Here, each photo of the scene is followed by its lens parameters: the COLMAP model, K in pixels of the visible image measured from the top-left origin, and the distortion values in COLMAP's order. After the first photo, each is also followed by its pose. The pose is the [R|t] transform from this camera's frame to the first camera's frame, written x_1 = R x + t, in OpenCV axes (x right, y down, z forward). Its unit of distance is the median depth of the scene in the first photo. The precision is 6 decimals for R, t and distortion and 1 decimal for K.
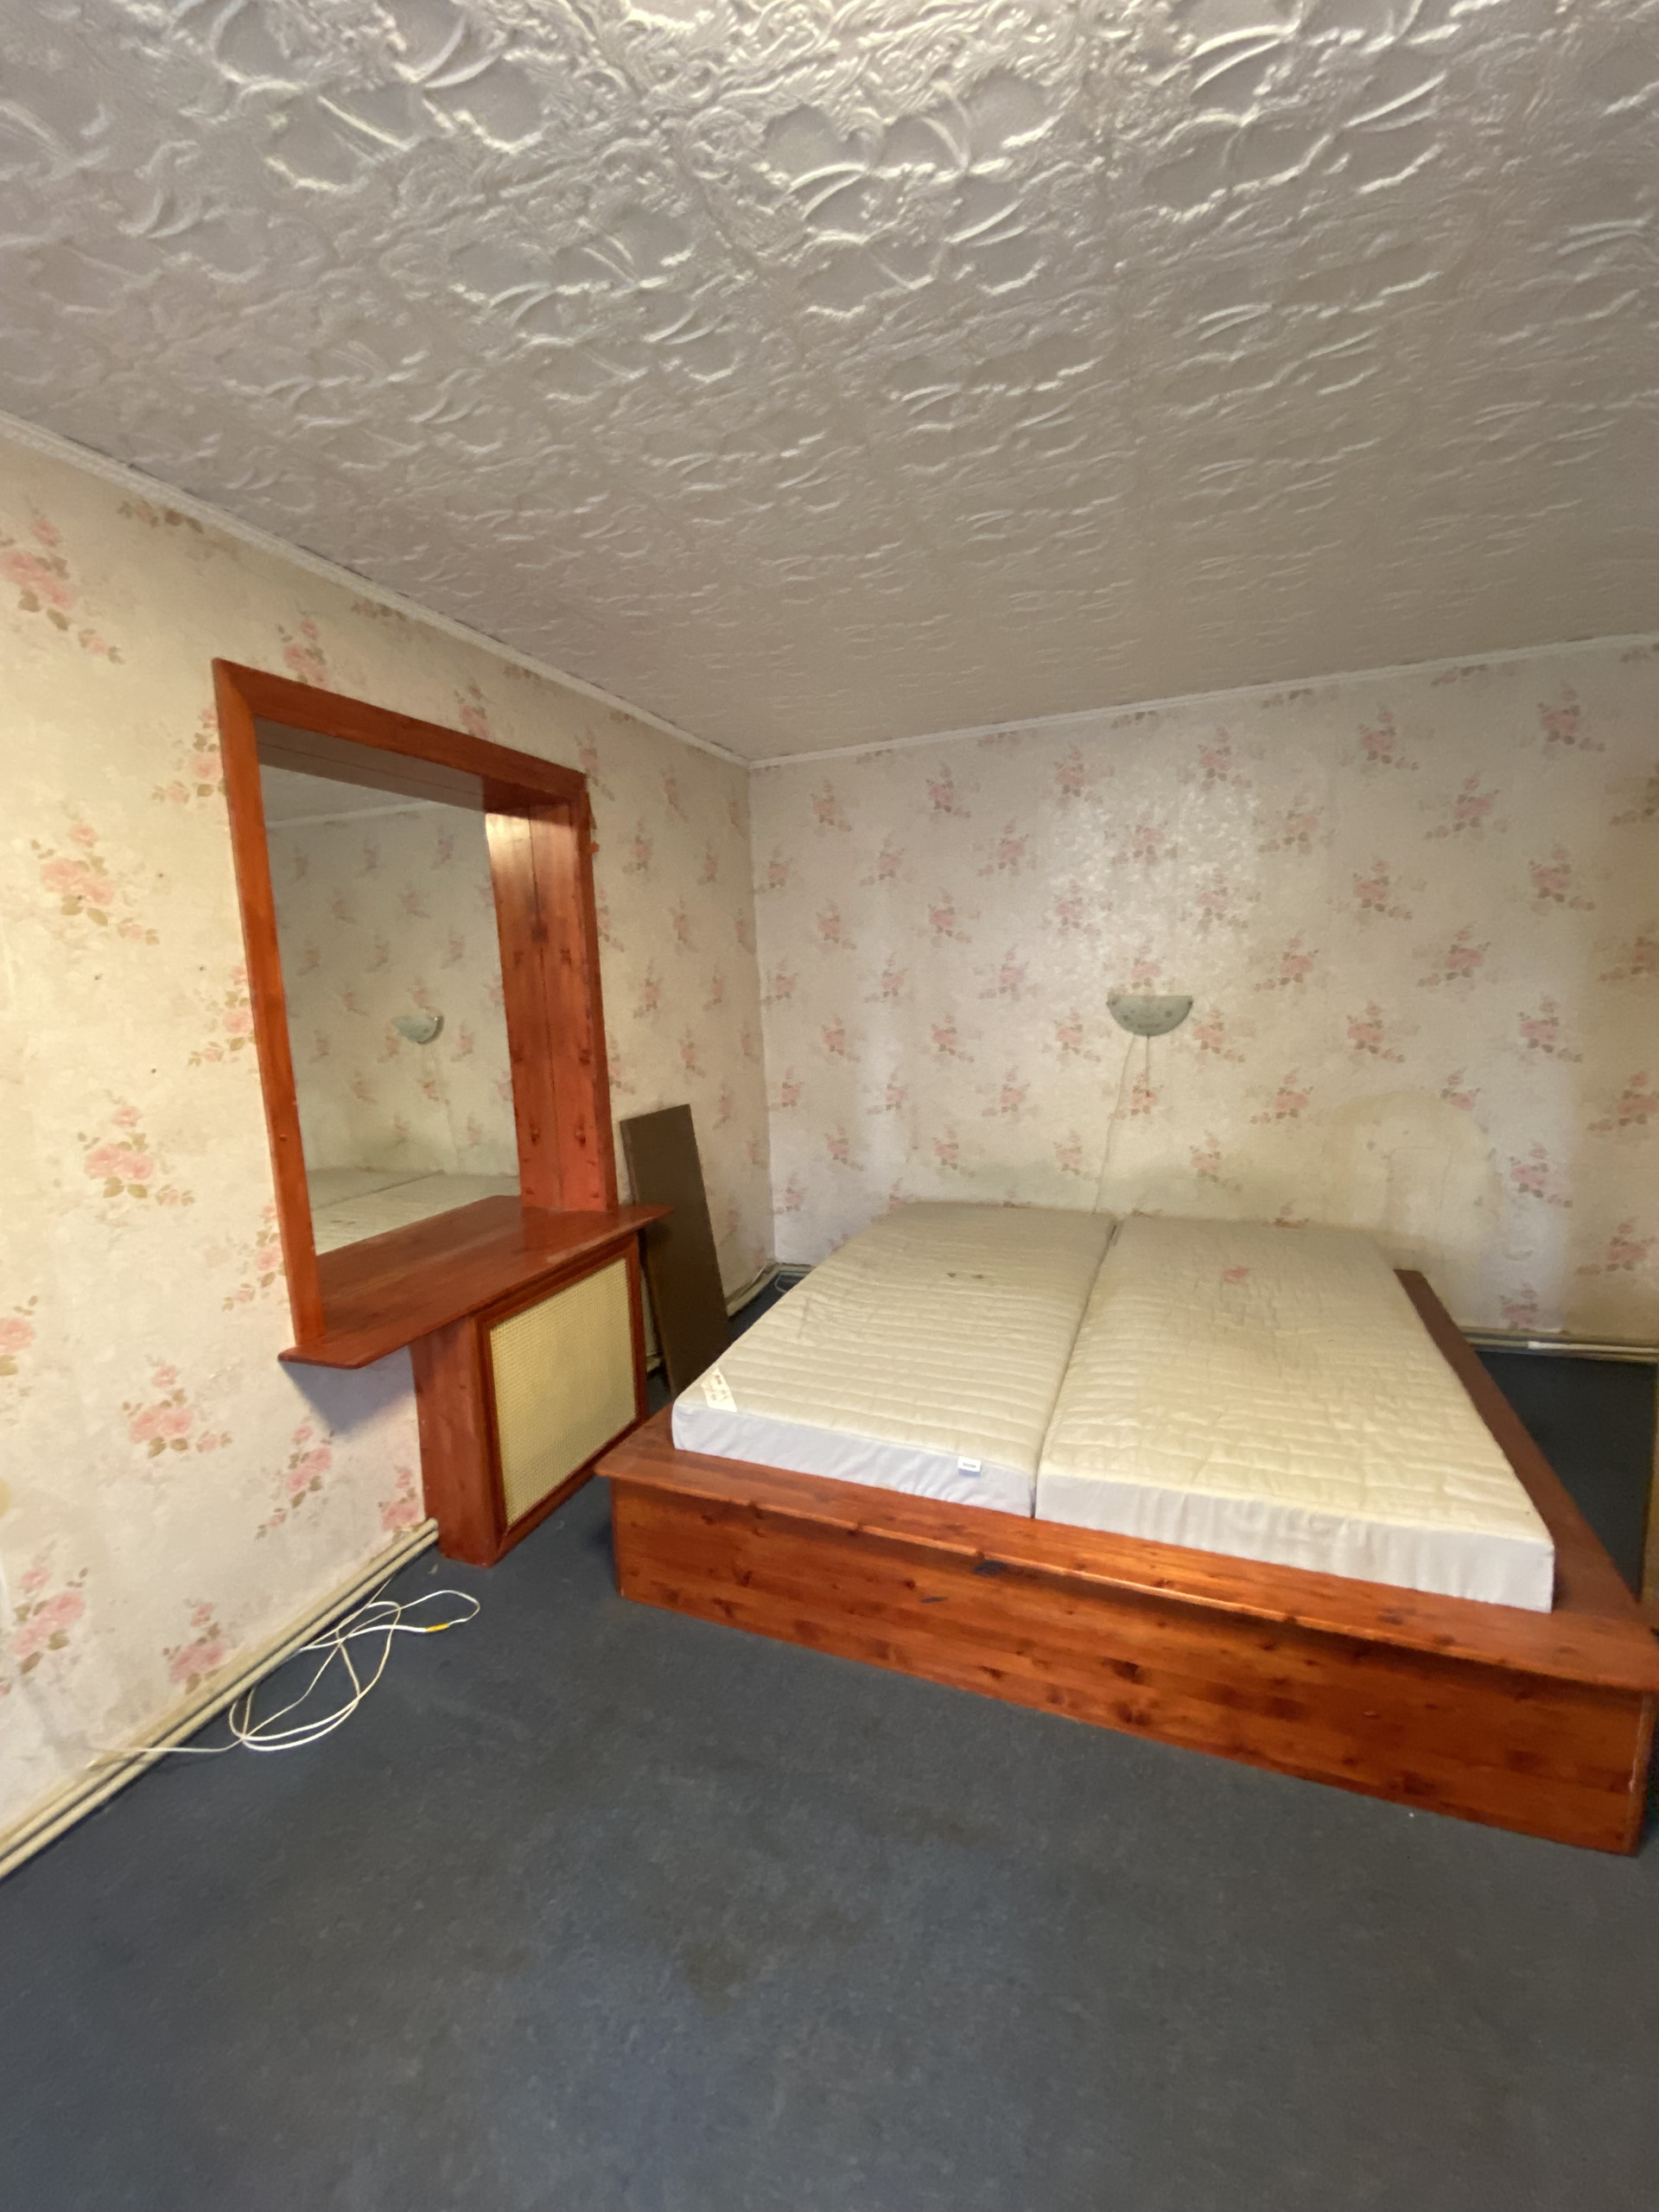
lens RADIAL K [[908.3, 0, 826.4], [0, 908.3, 1089.7], [0, 0, 1]] dist [0.001029, -0.014174]
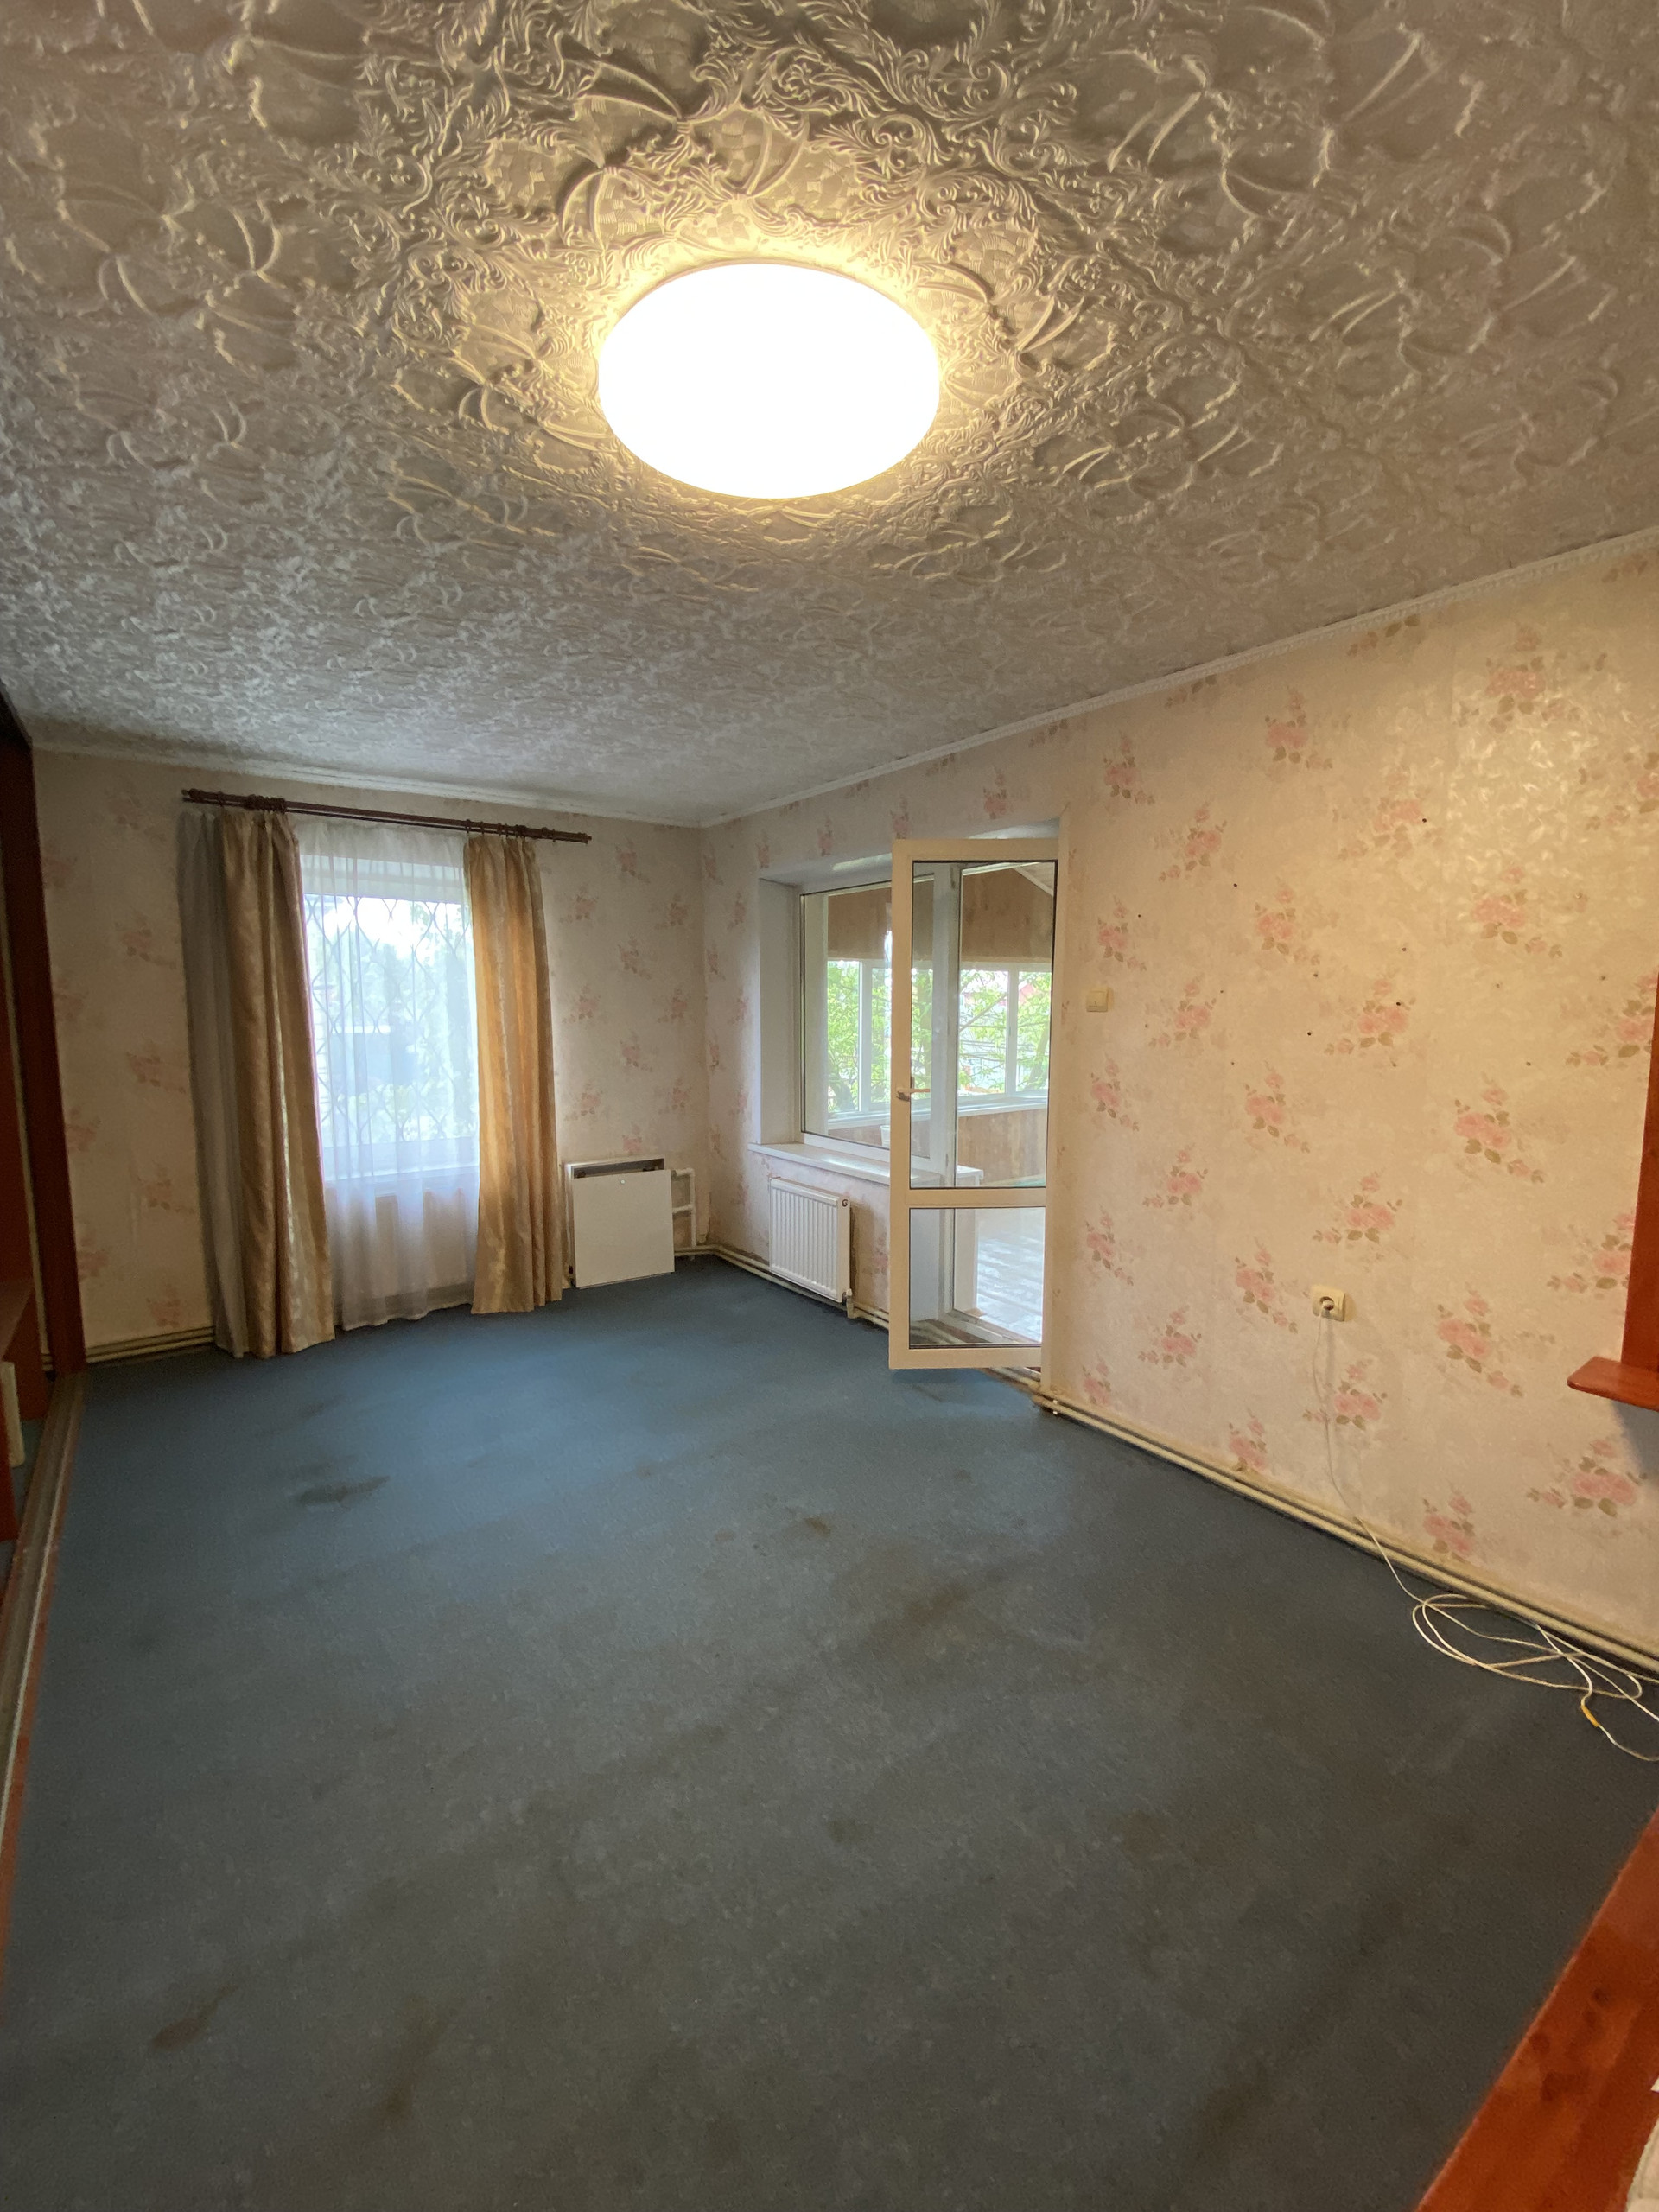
lens RADIAL K [[908.3, 0, 826.4], [0, 908.3, 1089.7], [0, 0, 1]] dist [0.001029, -0.014174]
pose [[-0.530254, 0.119904, -0.839318, 0.741028], [-0.089040, 0.976600, 0.195768, -0.135385], [0.843151, 0.178539, -0.507169, 0.811930]]
